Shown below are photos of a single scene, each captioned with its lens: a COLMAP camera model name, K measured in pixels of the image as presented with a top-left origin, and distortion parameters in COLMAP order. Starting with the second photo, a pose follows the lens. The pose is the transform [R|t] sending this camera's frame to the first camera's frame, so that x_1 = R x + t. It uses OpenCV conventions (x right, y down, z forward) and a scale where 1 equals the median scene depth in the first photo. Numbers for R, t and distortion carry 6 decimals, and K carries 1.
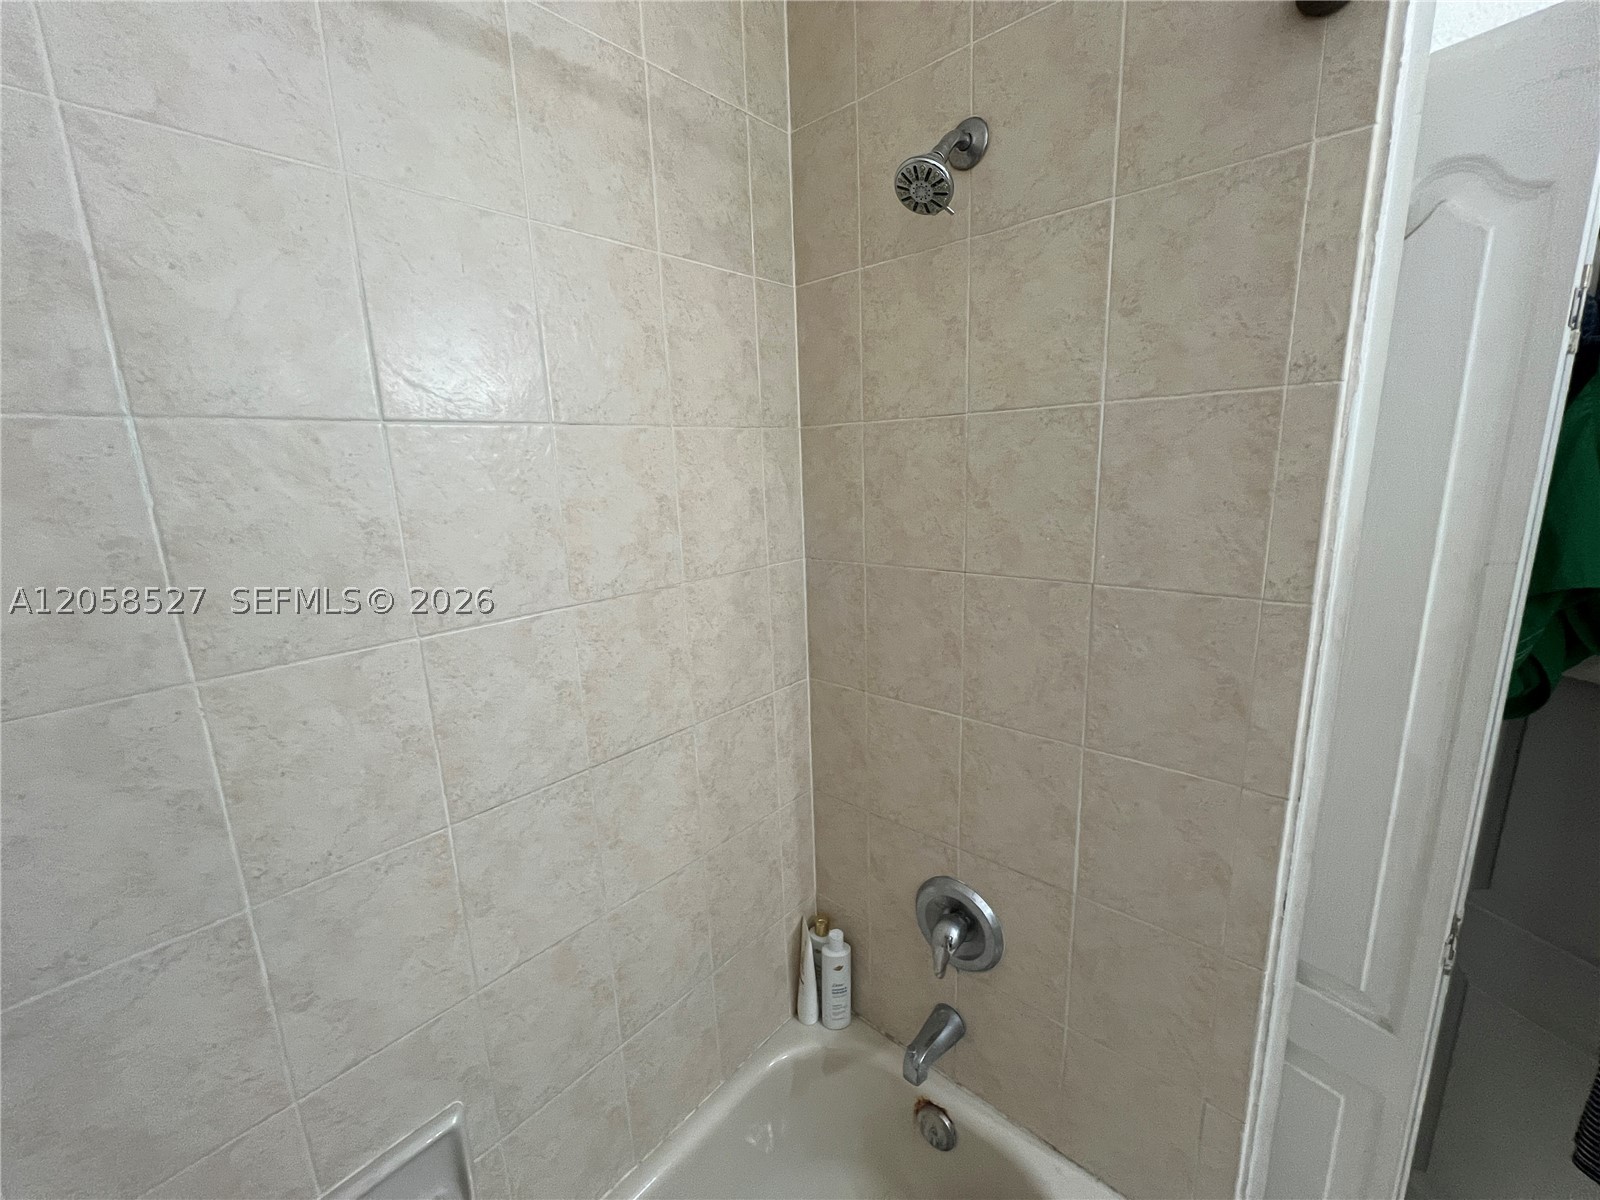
lens RADIAL K [[641.0, 0, 799.8], [0, 641.0, 603.5], [0, 0, 1]] dist [-0.002344, -0.000179]
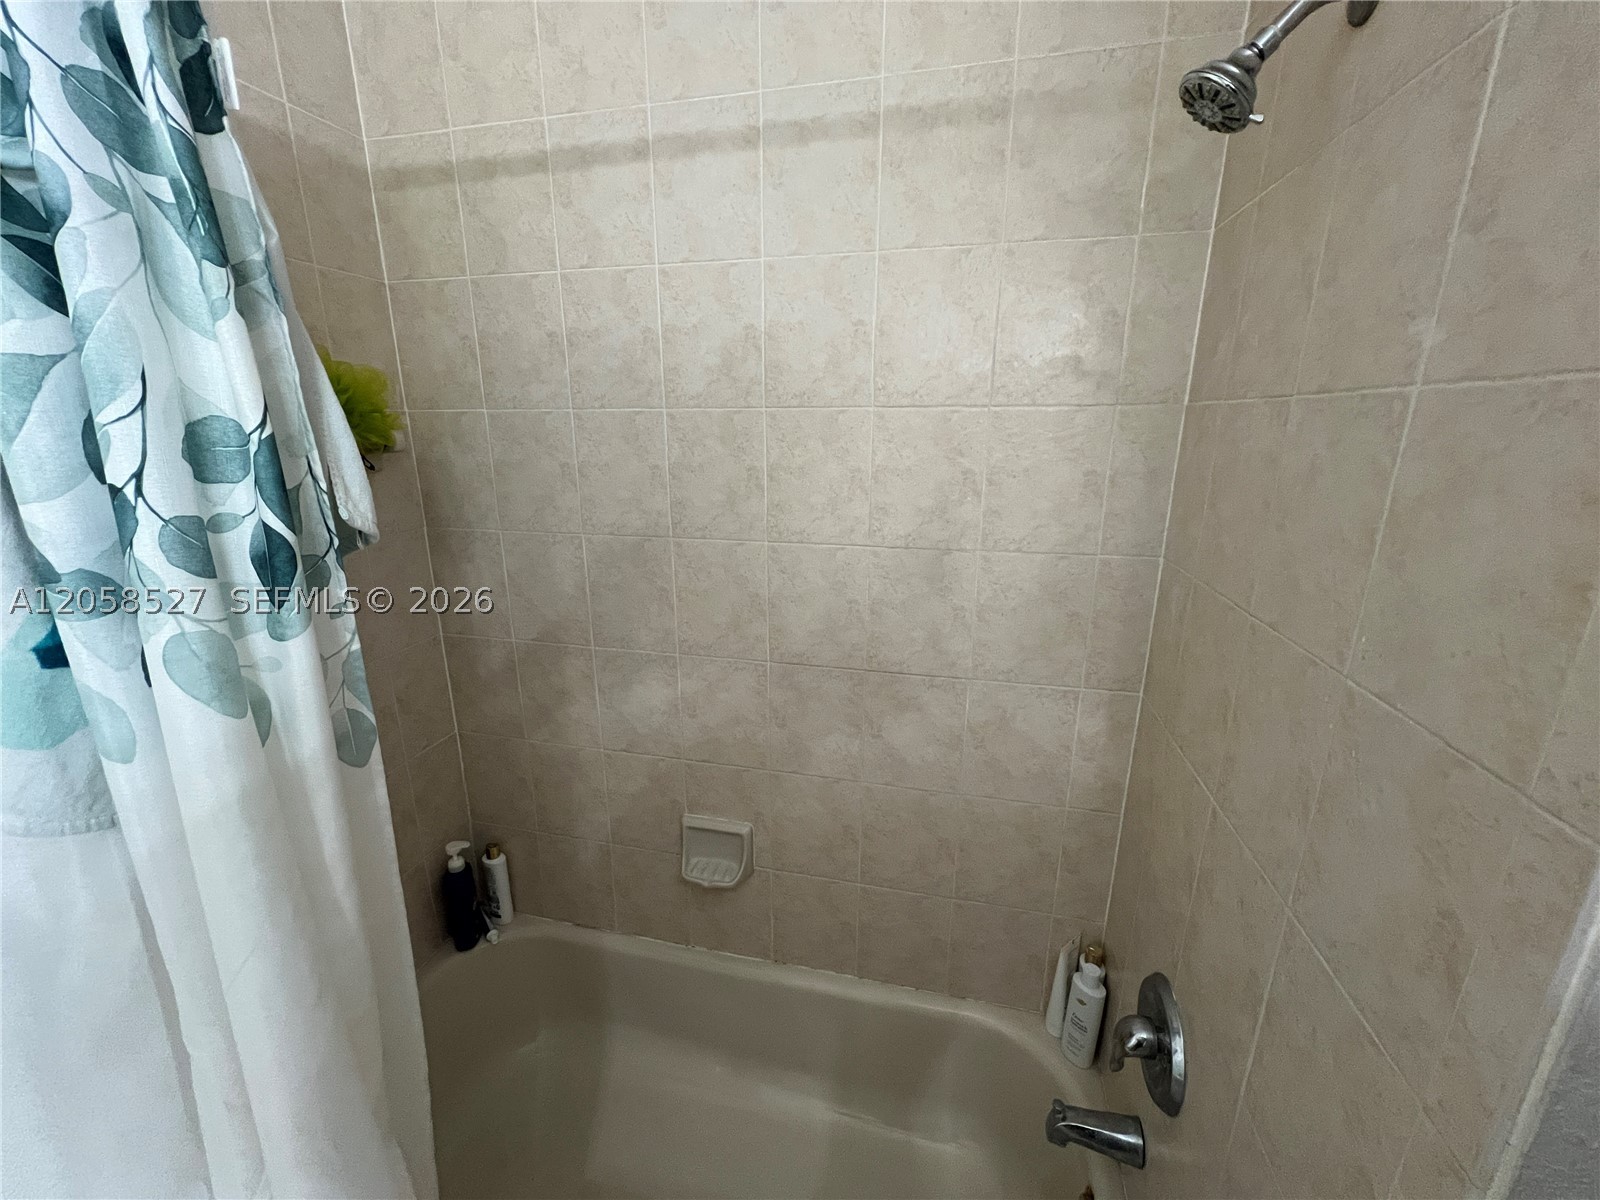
lens RADIAL K [[639.7, 0, 797.9], [0, 639.7, 605.9], [0, 0, 1]] dist [-0.002758, 0.001481]
pose [[0.472344, 0.278332, -0.836315, 0.703540], [-0.205260, 0.957481, 0.202728, -0.113954], [0.857181, 0.075904, 0.509391, 0.207462]]
